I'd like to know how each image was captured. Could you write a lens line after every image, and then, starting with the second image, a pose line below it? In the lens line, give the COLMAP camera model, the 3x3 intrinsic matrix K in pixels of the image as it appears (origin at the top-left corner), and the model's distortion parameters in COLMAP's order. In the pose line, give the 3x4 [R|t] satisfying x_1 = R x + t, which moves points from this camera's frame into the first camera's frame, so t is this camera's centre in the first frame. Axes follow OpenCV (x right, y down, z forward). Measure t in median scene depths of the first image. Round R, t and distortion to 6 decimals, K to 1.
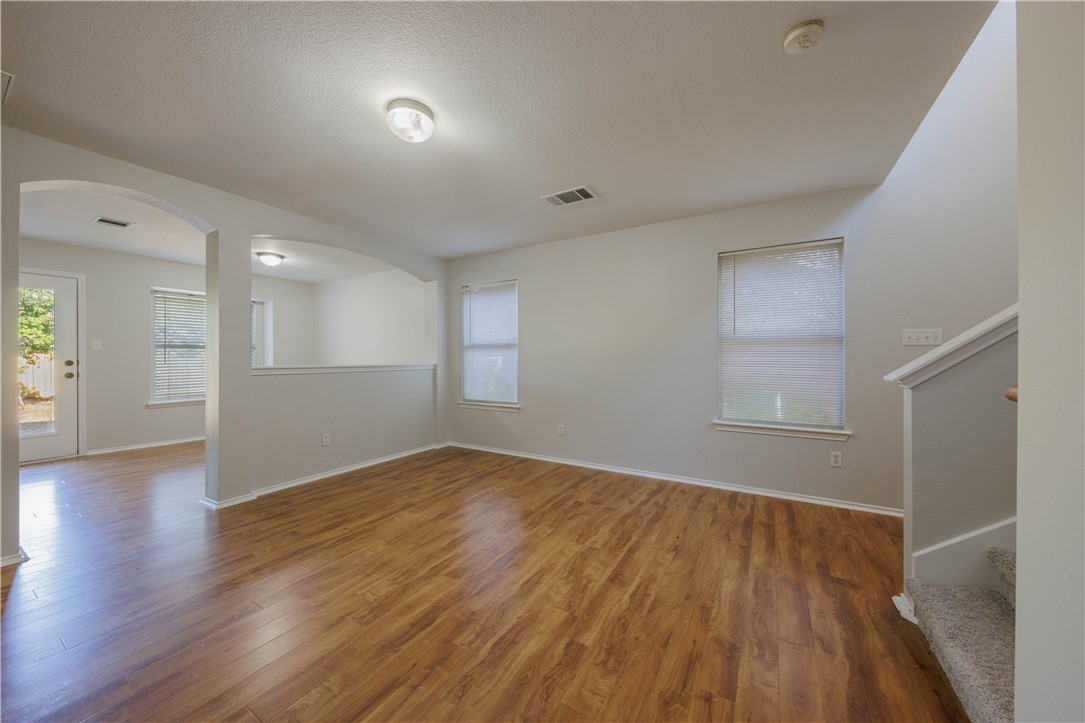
lens RADIAL K [[387.6, 0, 538.3], [0, 387.6, 356.0], [0, 0, 1]] dist [-0.000308, -0.000093]
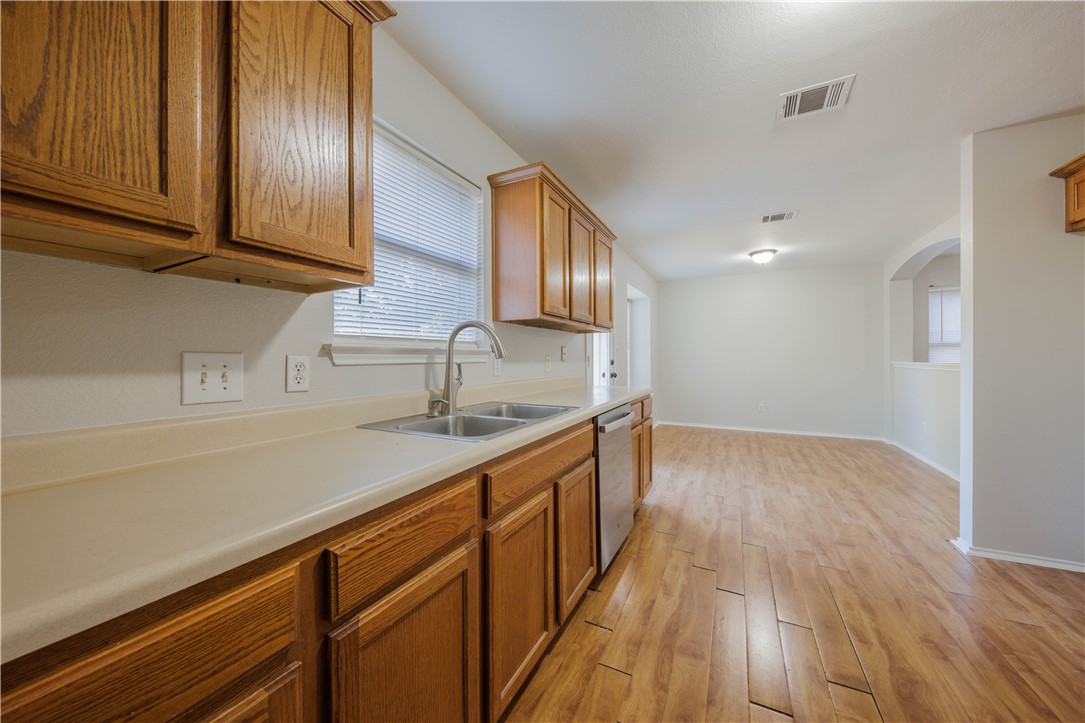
lens RADIAL K [[387.6, 0, 538.3], [0, 387.6, 356.0], [0, 0, 1]] dist [-0.000308, -0.000093]
pose [[0.999185, -0.001256, 0.040355, -1.311656], [0.001204, 0.999998, 0.001316, -0.000178], [-0.040356, -0.001266, 0.999185, 0.037560]]
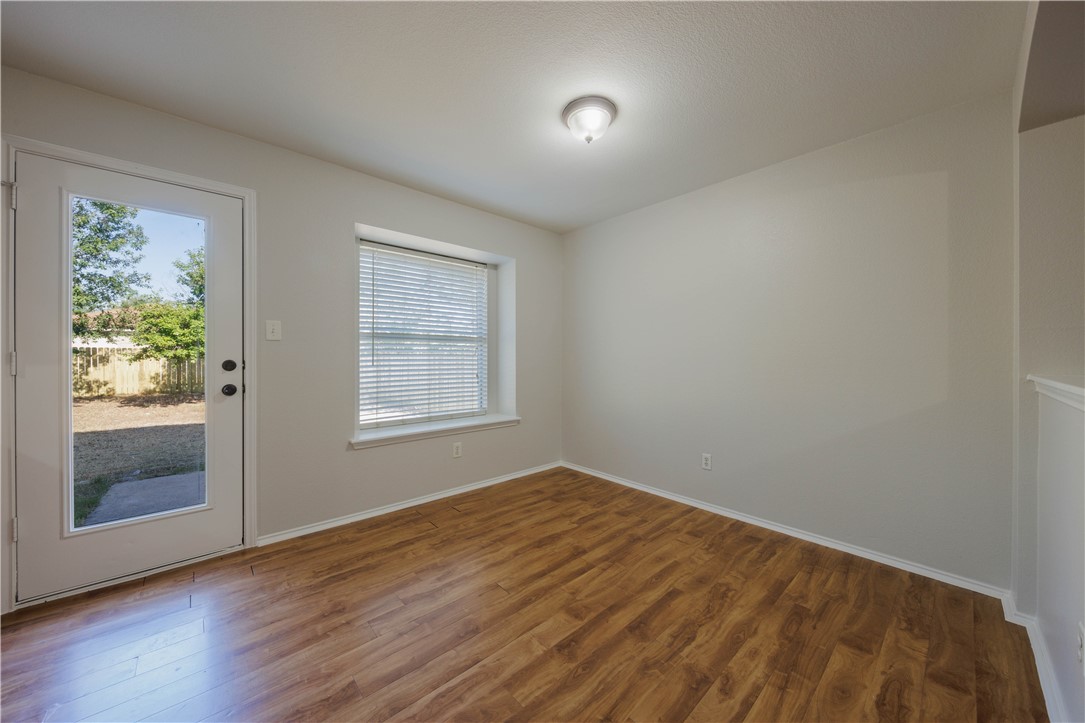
lens RADIAL K [[387.6, 0, 538.3], [0, 387.6, 356.0], [0, 0, 1]] dist [-0.000308, -0.000093]
pose [[0.950758, 0.004435, -0.309903, -0.616567], [-0.003285, 0.999986, 0.004234, 0.002343], [0.309917, -0.003008, 0.950759, 0.591003]]
